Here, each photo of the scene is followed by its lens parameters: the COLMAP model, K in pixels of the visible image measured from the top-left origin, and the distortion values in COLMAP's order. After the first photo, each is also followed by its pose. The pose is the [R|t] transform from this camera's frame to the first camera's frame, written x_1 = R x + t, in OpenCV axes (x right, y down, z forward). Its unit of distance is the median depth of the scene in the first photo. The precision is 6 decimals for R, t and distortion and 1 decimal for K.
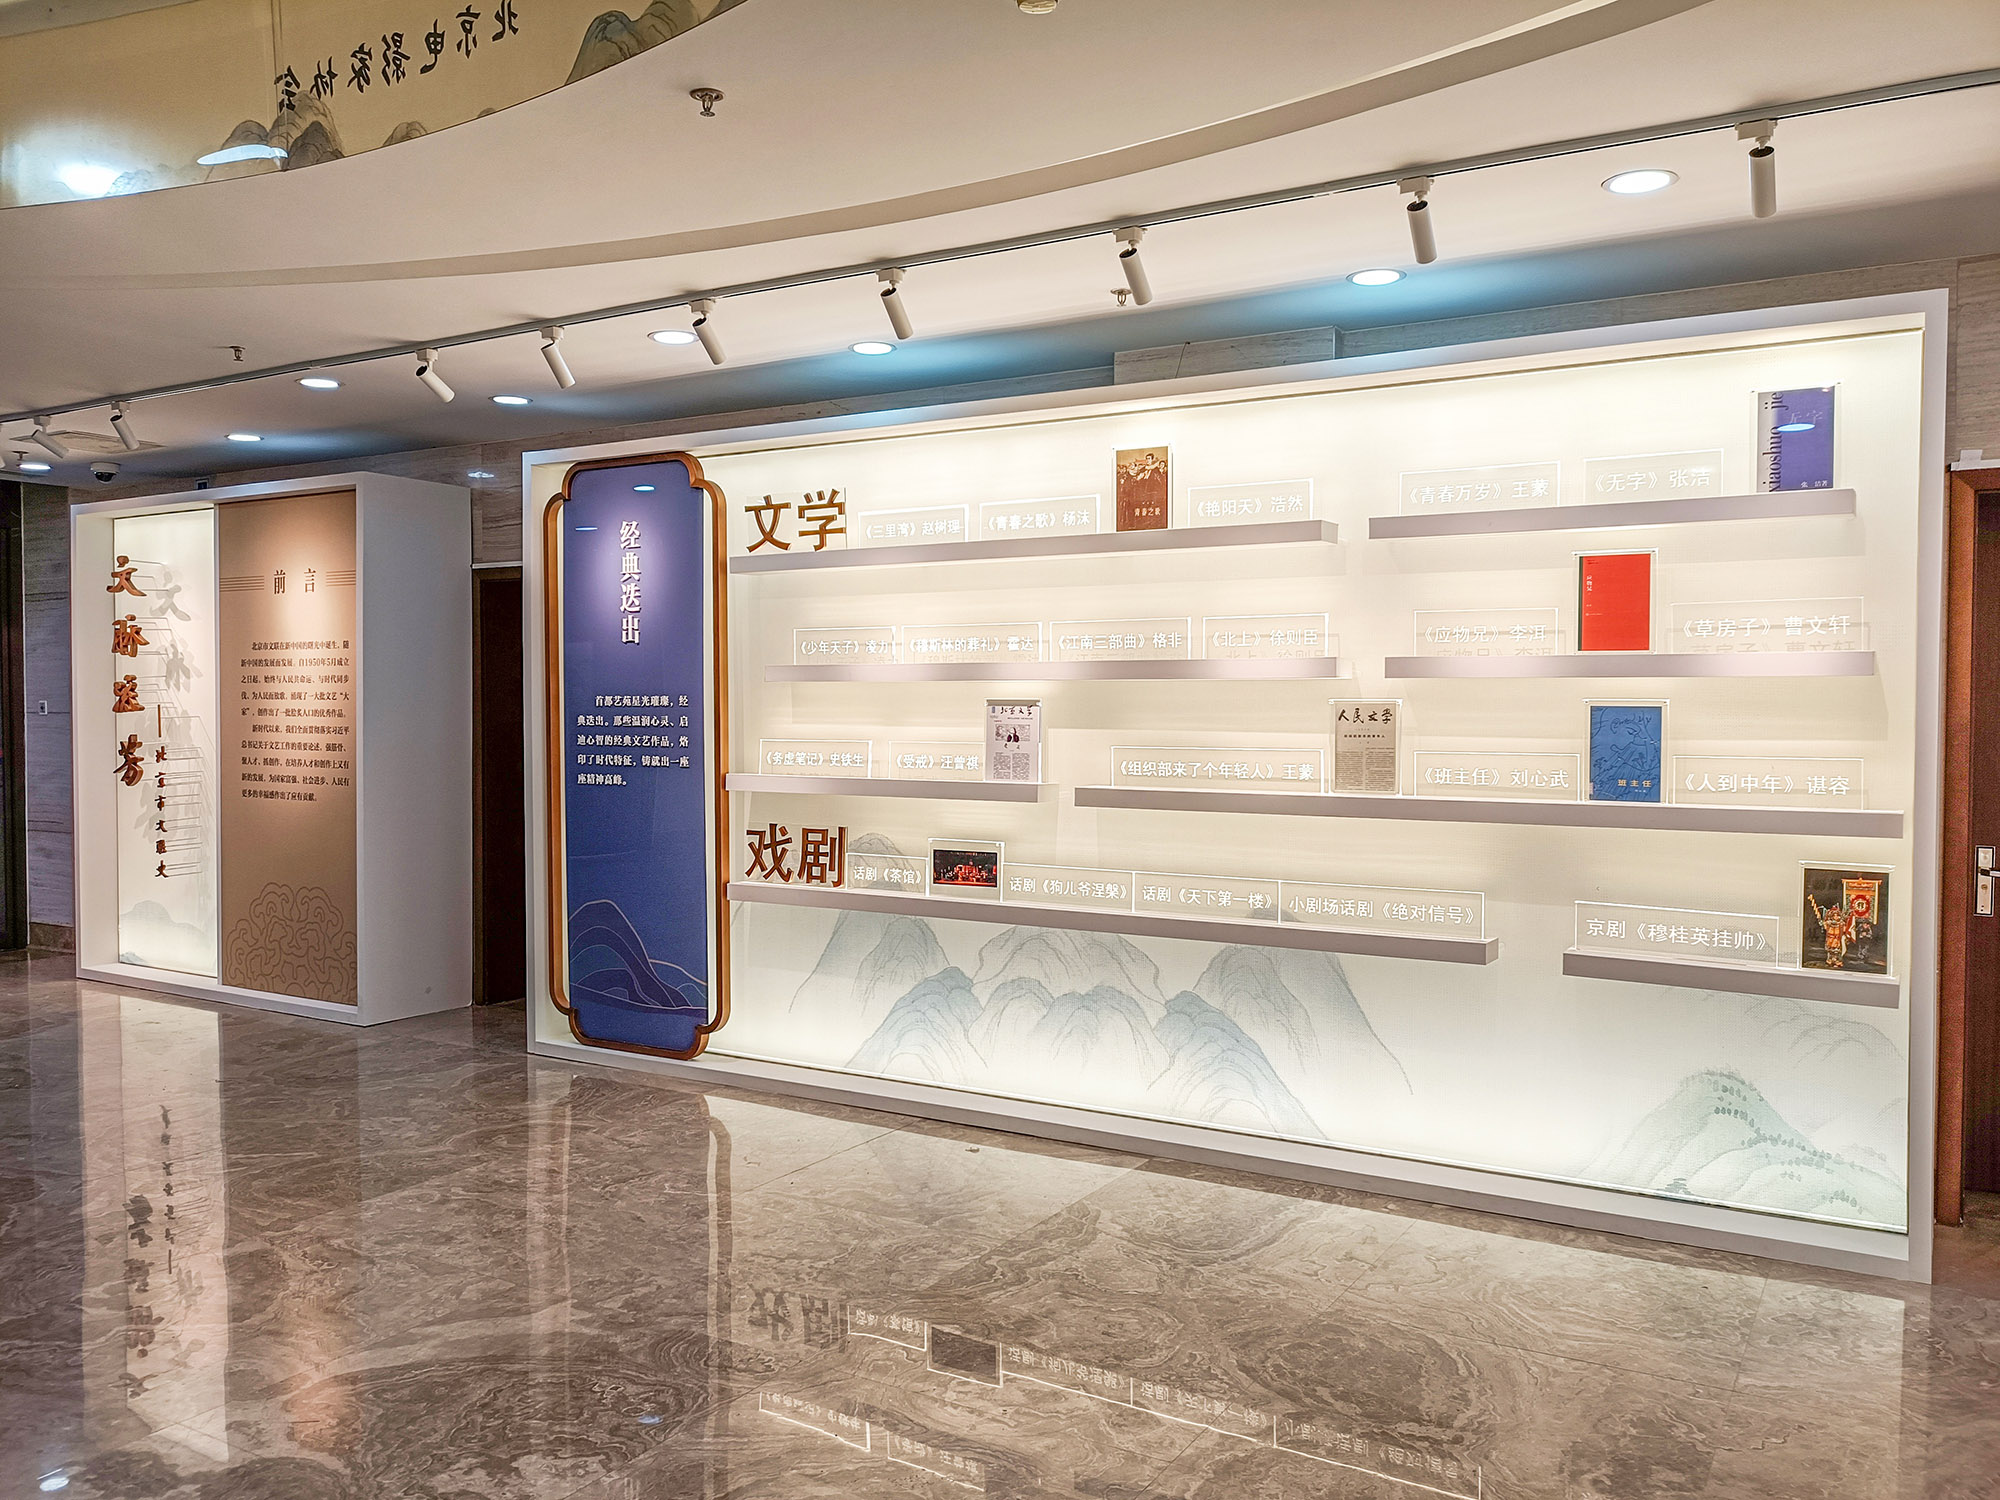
lens RADIAL K [[1561.6, 0, 1000.0], [0, 1561.6, 750.0], [0, 0, 1]] dist [0.016246, -0.040888]
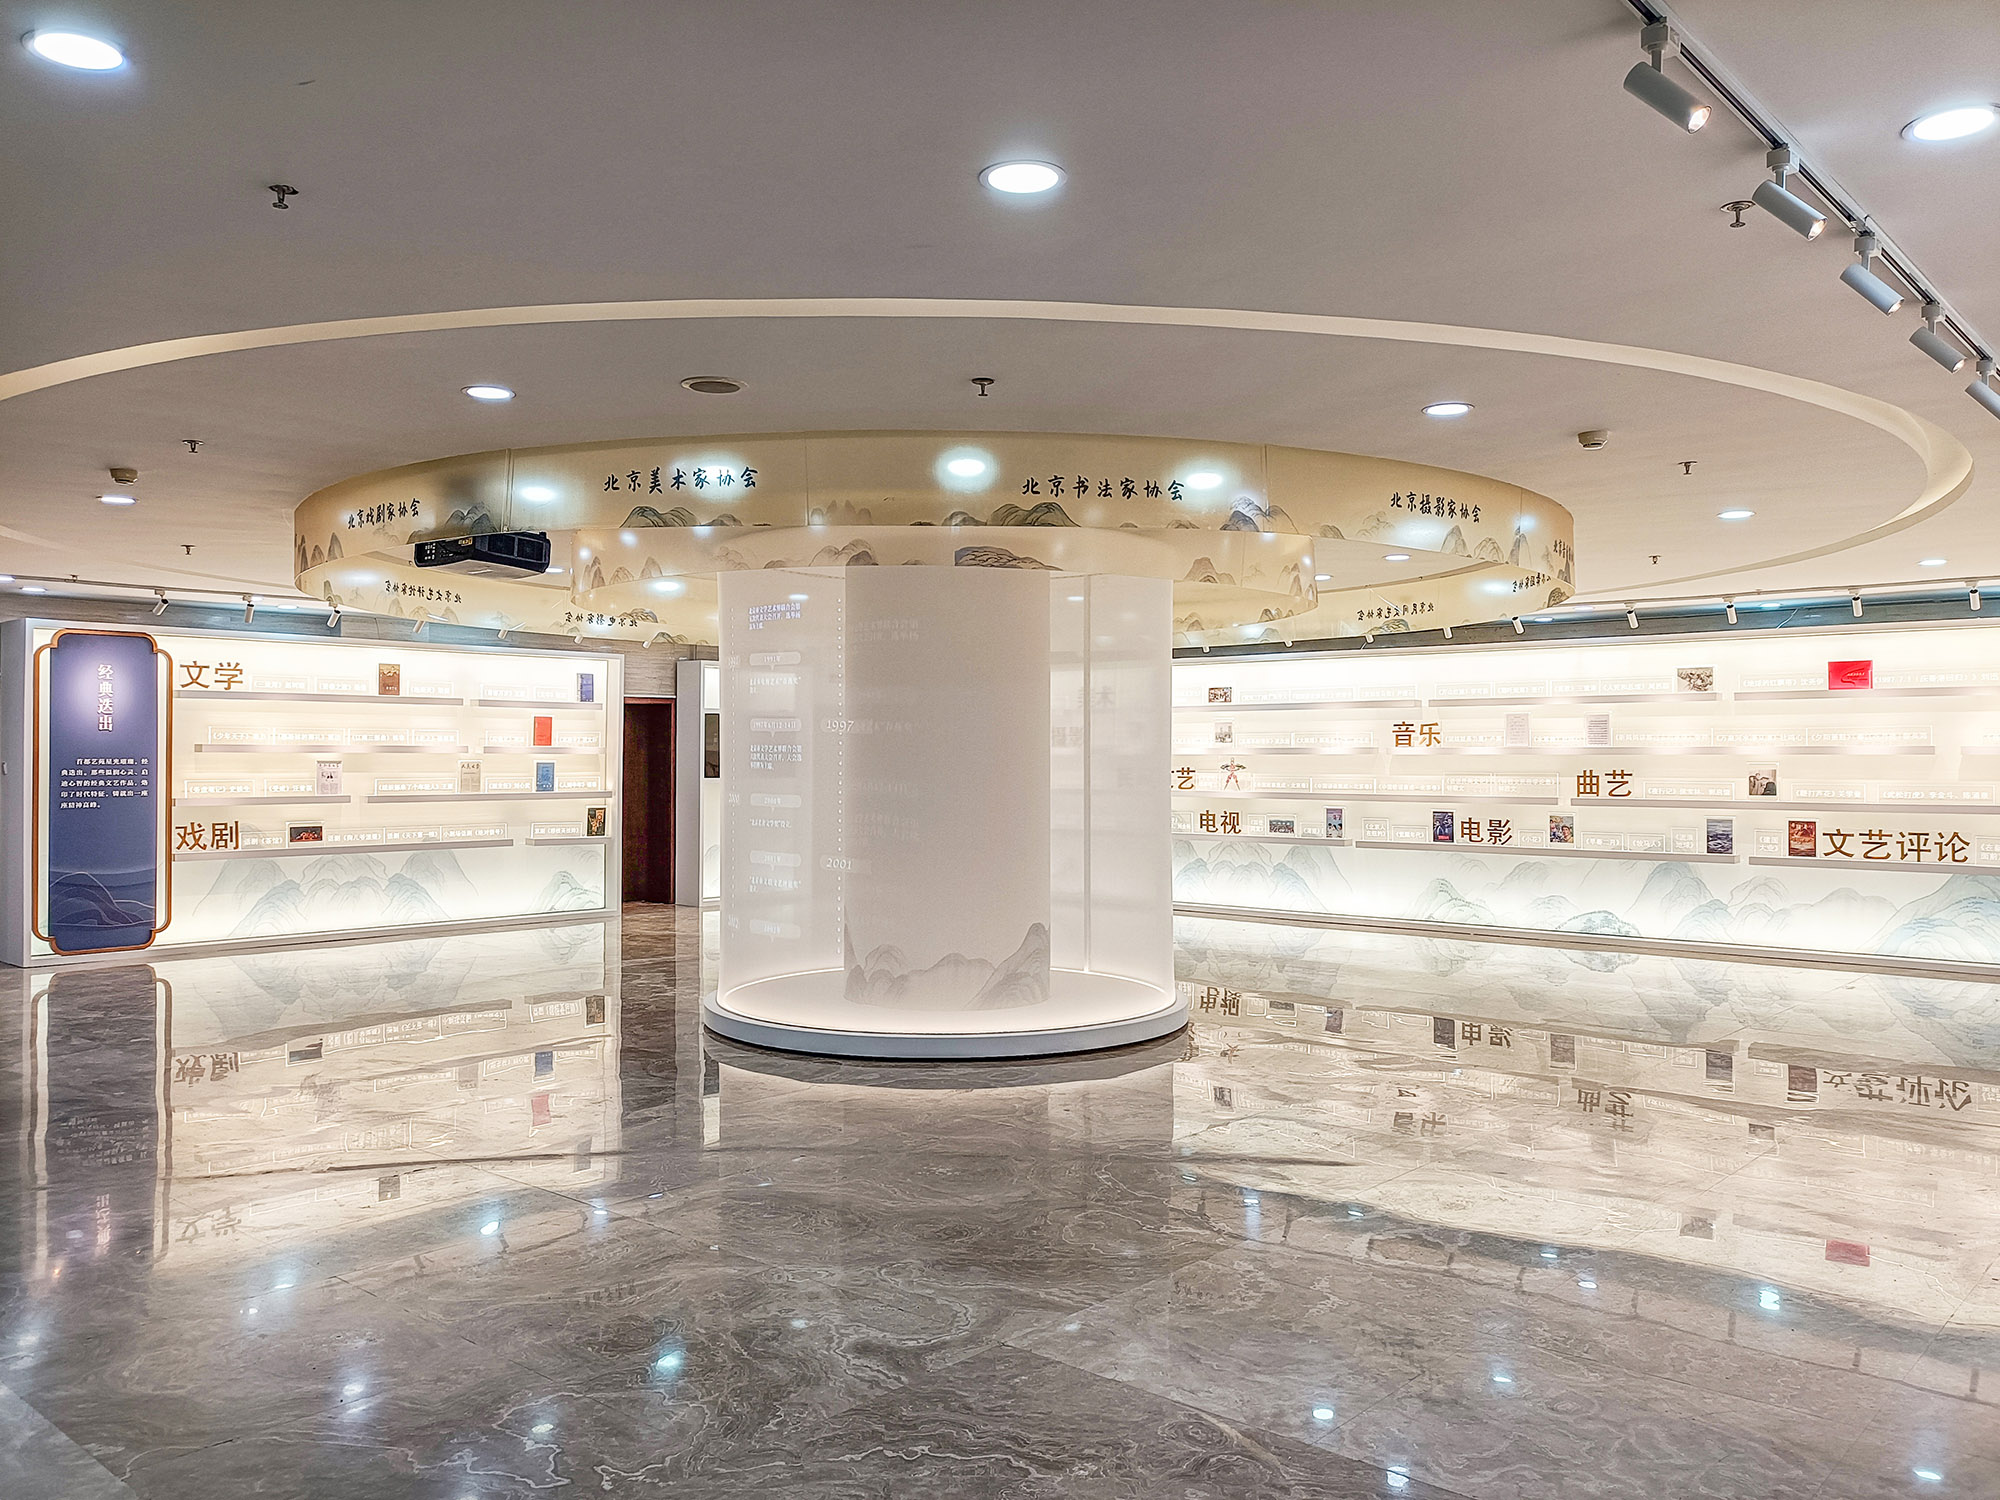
lens RADIAL K [[1561.6, 0, 1000.0], [0, 1561.6, 750.0], [0, 0, 1]] dist [0.016246, -0.040888]
pose [[0.185758, 0.001530, 0.982594, -1.933143], [0.024938, 0.999669, -0.006271, -0.007503], [-0.982279, 0.025669, 0.185659, -0.401437]]
